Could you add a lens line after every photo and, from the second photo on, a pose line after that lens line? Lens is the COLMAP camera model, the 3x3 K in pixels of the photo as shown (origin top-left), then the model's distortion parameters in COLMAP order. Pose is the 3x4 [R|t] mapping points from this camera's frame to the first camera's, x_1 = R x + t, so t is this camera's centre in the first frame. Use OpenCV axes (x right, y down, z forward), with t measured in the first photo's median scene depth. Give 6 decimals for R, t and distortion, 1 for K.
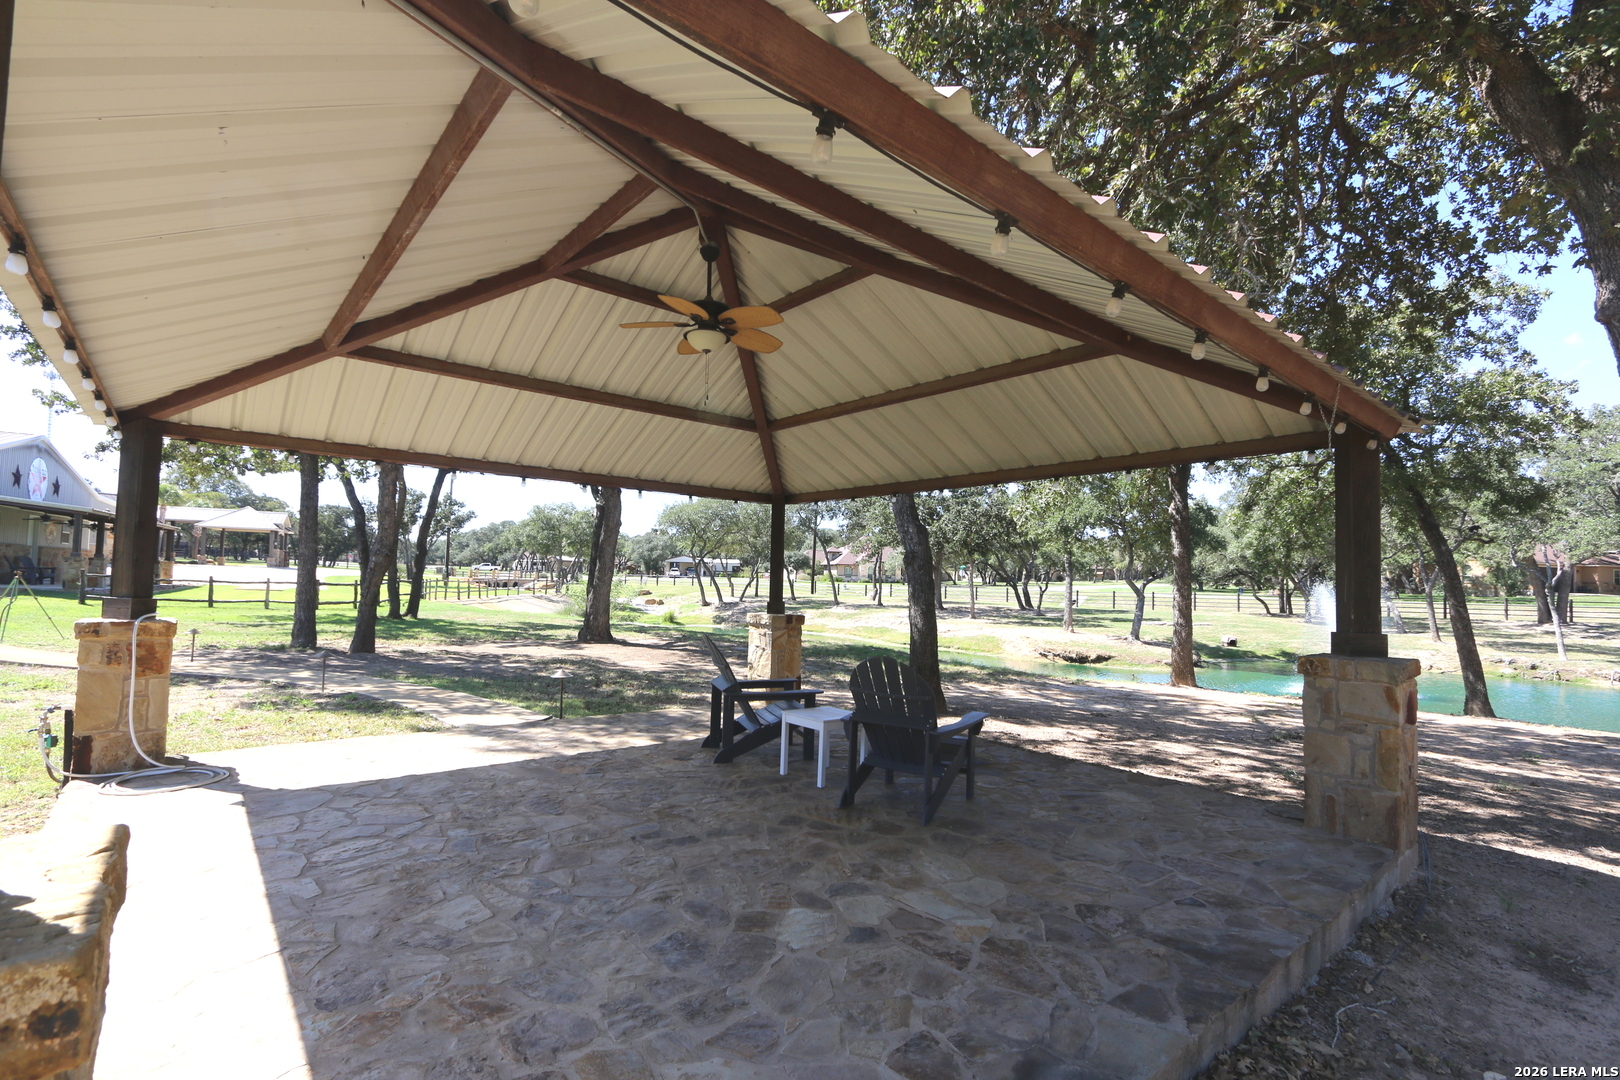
lens RADIAL K [[746.3, 0, 795.5], [0, 746.3, 548.1], [0, 0, 1]] dist [-0.012444, -0.000124]
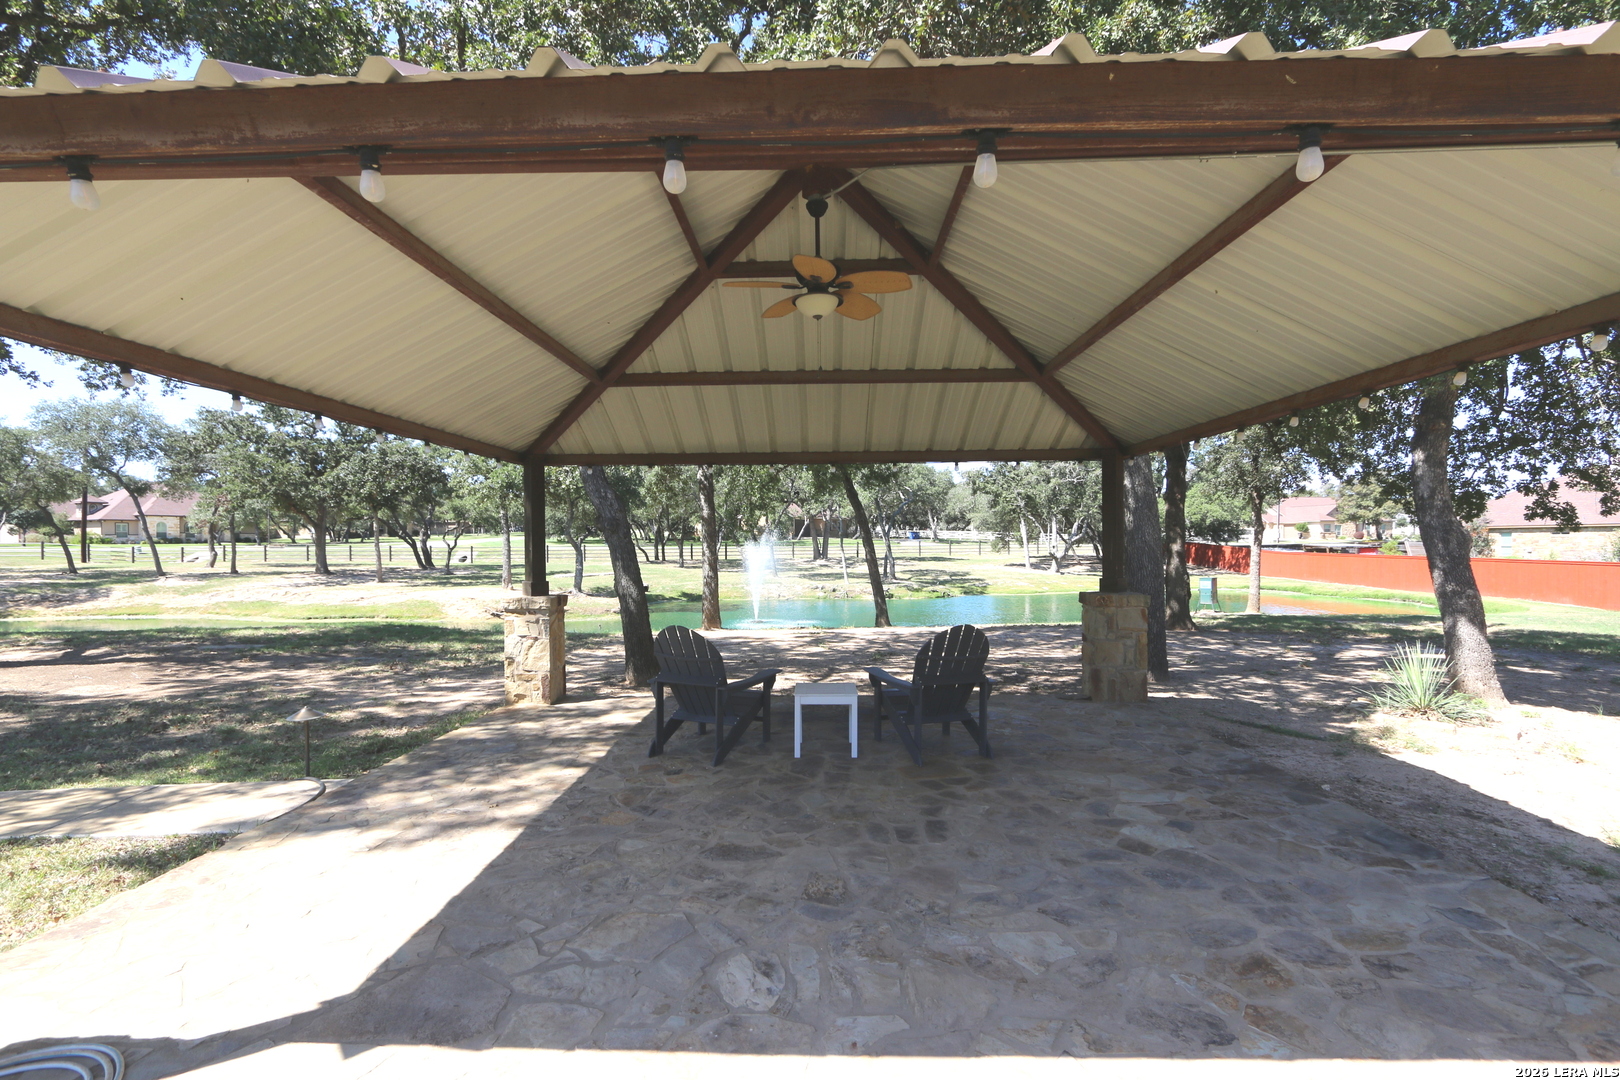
lens RADIAL K [[746.3, 0, 814.3], [0, 746.3, 540.3], [0, 0, 1]] dist [-0.012444, -0.000124]
pose [[0.652120, -0.025459, 0.757688, -0.537836], [-0.015000, 0.998807, 0.046470, -0.020998], [-0.757967, -0.041669, 0.650960, 0.255372]]
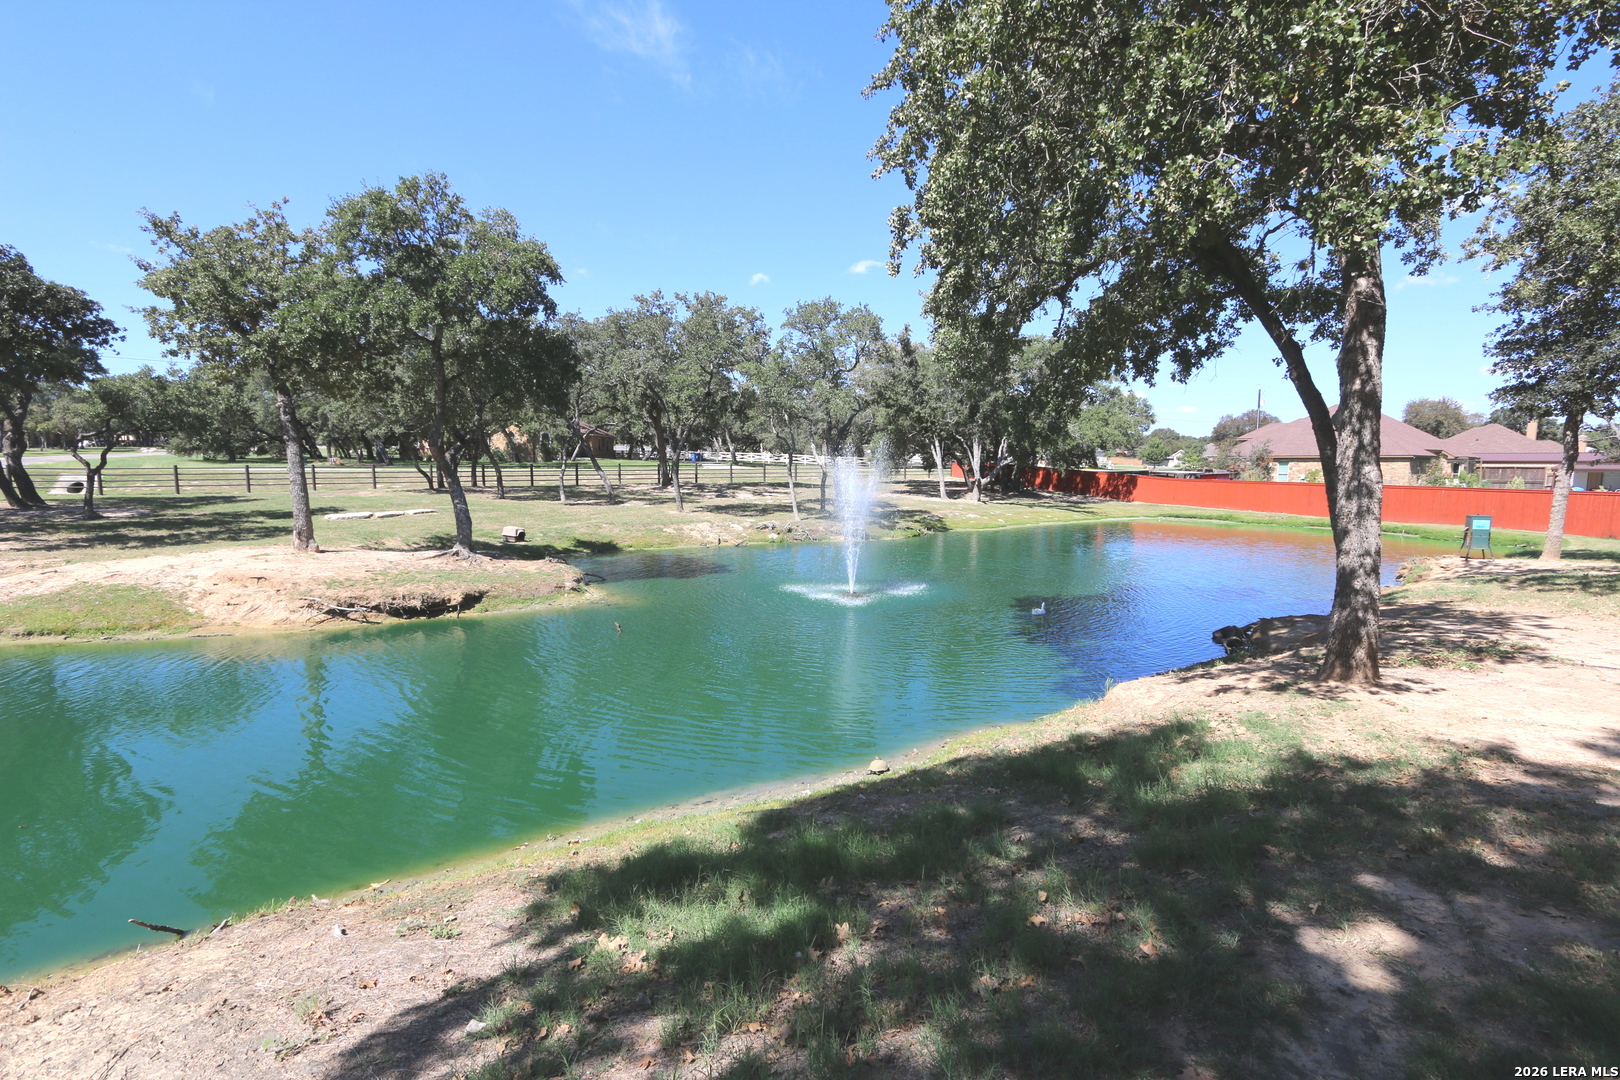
lens RADIAL K [[746.3, 0, 820.5], [0, 746.3, 542.2], [0, 0, 1]] dist [-0.012444, -0.000124]
pose [[0.298350, -0.120455, 0.946825, -0.024836], [-0.042708, 0.989326, 0.139319, 0.100980], [-0.953501, -0.082003, 0.290021, 2.468753]]
